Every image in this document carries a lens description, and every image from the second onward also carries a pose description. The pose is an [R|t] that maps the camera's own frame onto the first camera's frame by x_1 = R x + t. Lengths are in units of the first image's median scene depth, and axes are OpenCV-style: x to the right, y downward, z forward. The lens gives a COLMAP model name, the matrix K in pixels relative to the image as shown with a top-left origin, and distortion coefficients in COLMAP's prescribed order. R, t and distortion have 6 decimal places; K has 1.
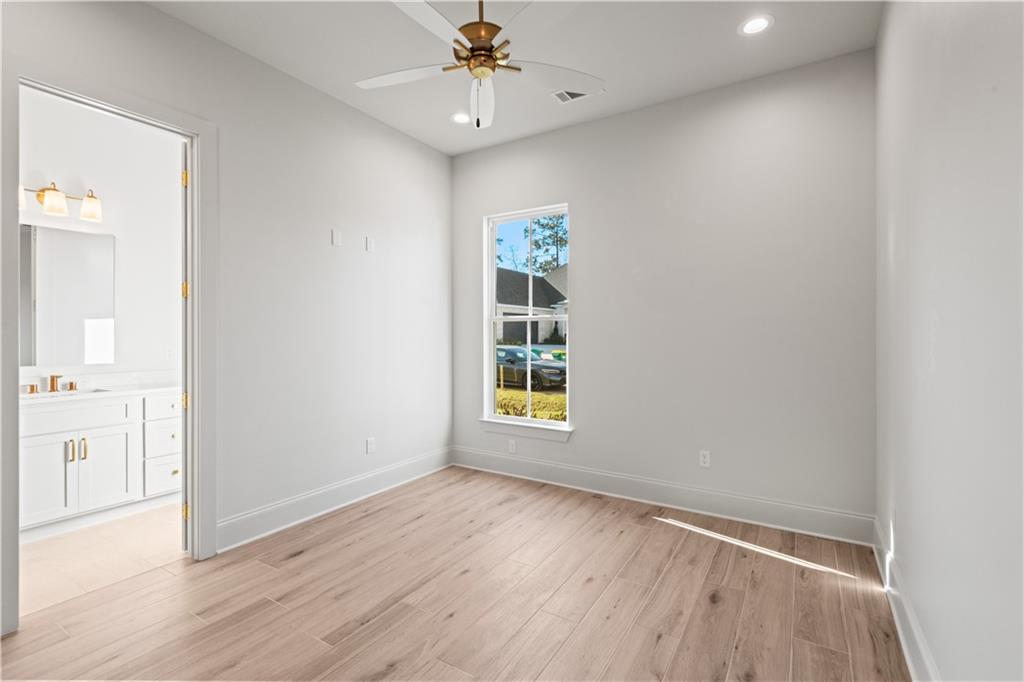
lens RADIAL K [[469.5, 0, 506.8], [0, 469.5, 347.0], [0, 0, 1]] dist [0.008692, -0.004057]
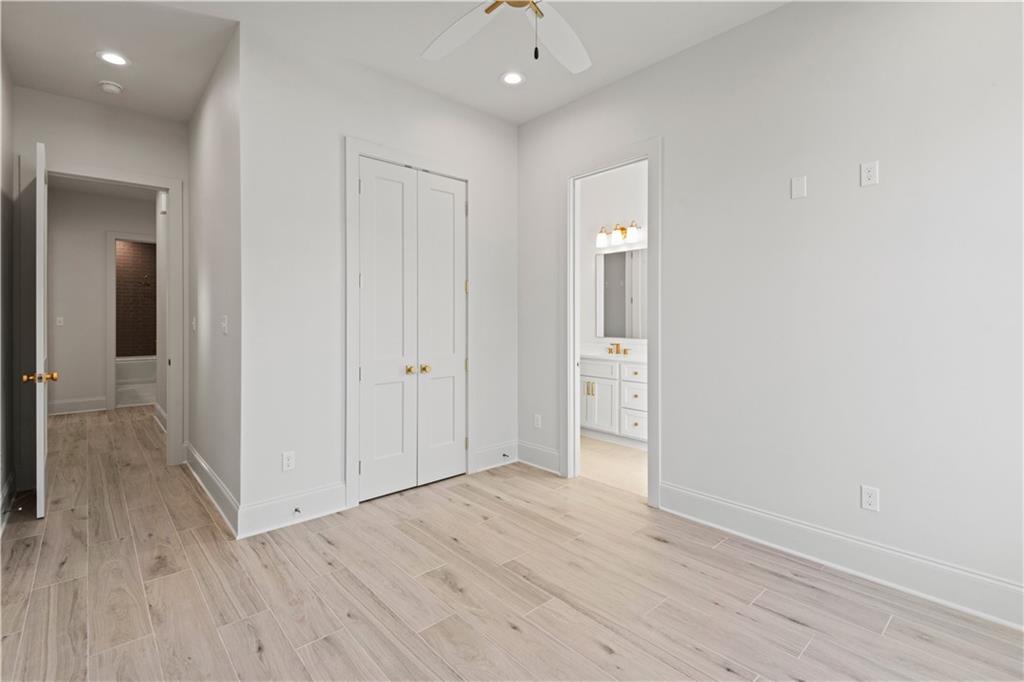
lens RADIAL K [[469.5, 0, 513.7], [0, 469.5, 313.8], [0, 0, 1]] dist [0.008692, -0.004057]
pose [[-0.276984, -0.012241, -0.960796, 0.613714], [-0.028981, 0.999570, -0.004380, -0.020574], [0.960437, 0.026632, -0.277220, 1.003068]]
